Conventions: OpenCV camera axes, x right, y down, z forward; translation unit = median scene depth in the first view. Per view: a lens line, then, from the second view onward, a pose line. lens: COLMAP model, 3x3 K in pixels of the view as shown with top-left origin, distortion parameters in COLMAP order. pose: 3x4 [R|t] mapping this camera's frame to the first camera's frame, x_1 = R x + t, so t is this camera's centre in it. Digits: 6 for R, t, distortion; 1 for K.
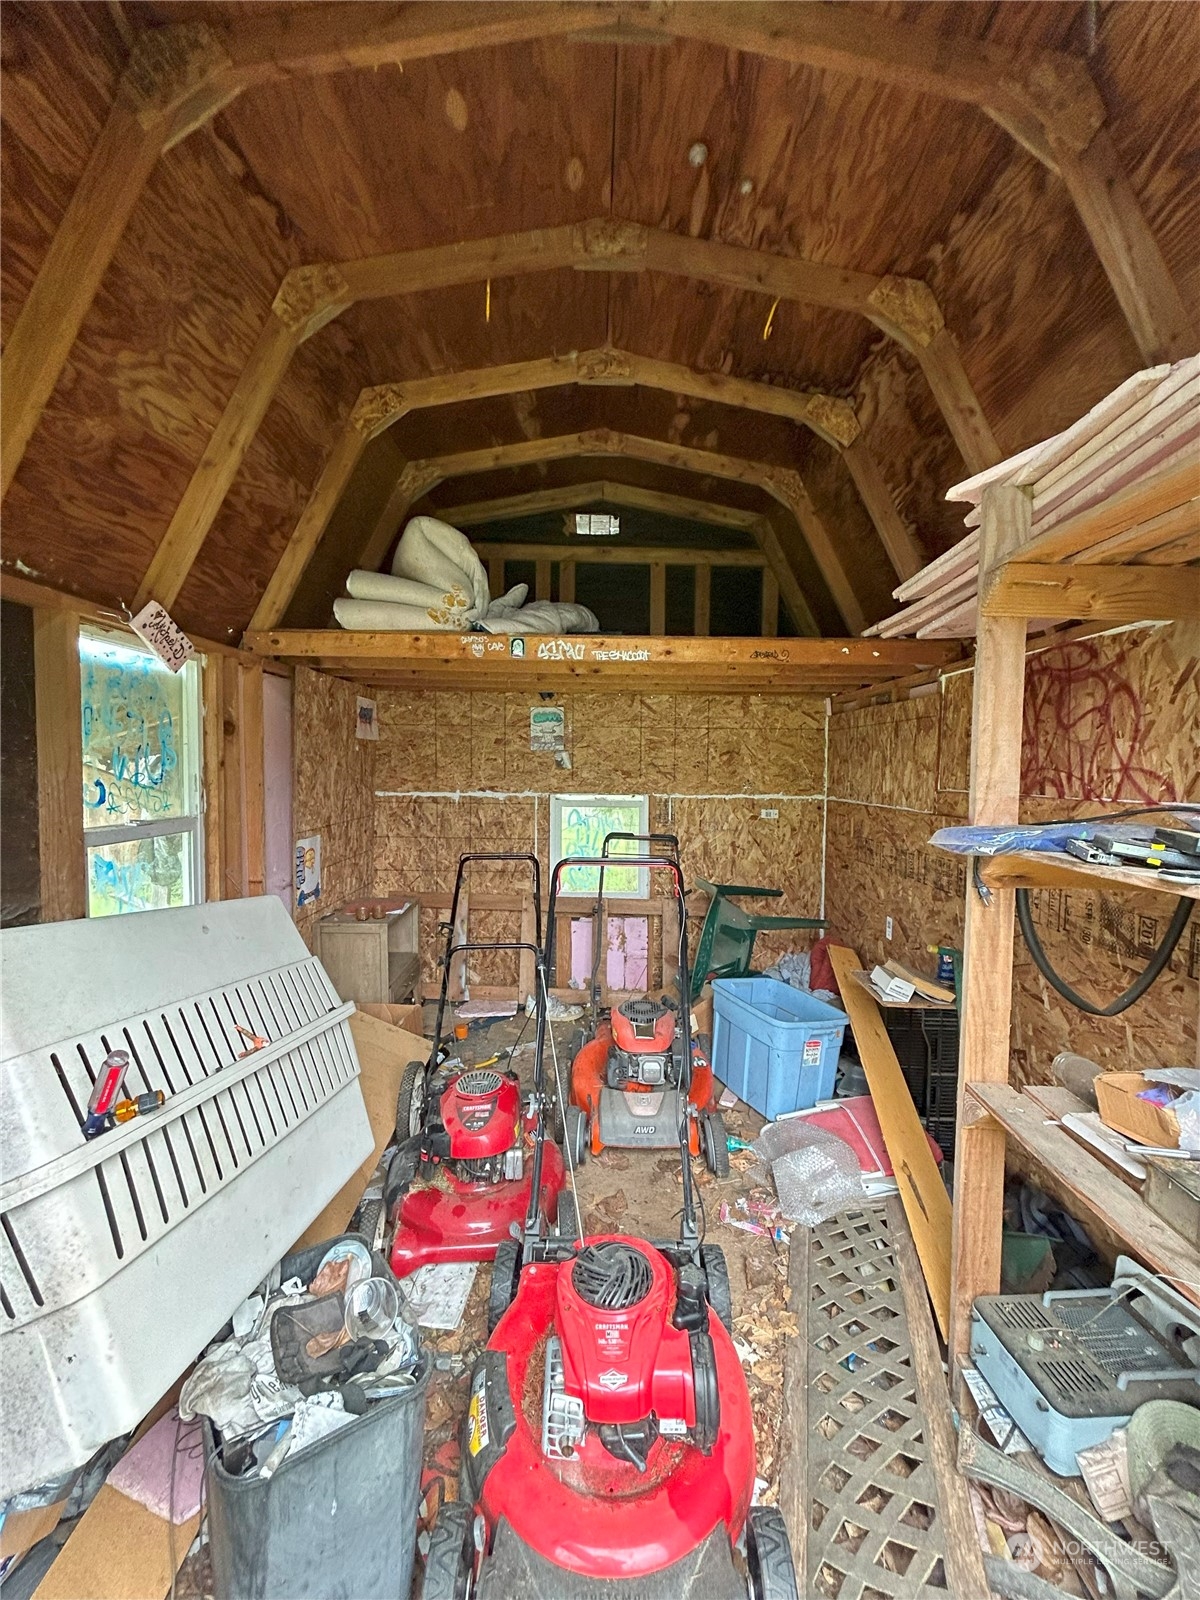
lens RADIAL K [[644.6, 0, 596.7], [0, 644.6, 798.1], [0, 0, 1]] dist [-0.000360, 0.000117]
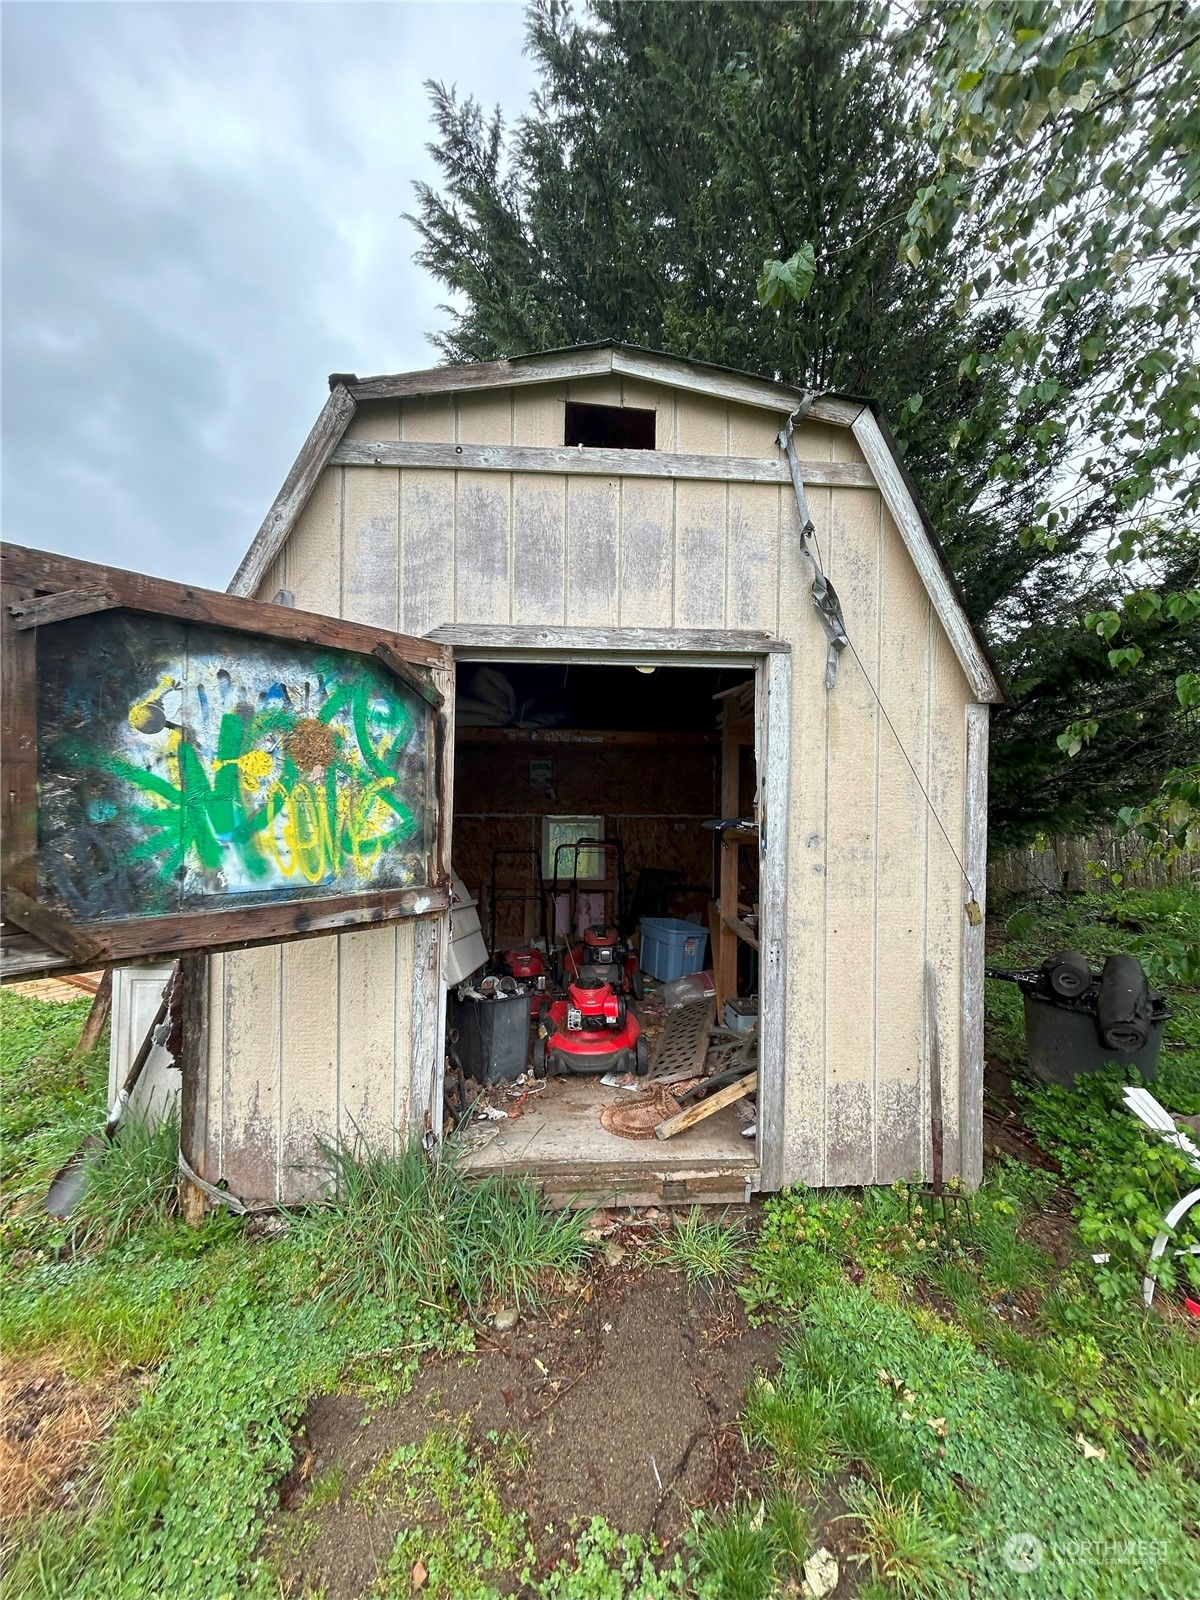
lens RADIAL K [[644.6, 0, 599.0], [0, 644.6, 799.8], [0, 0, 1]] dist [-0.000360, 0.000117]
pose [[0.997824, -0.002685, 0.065876, -0.039056], [0.005413, 0.999133, -0.041268, 0.023539], [-0.065708, 0.041535, 0.996974, -0.609035]]
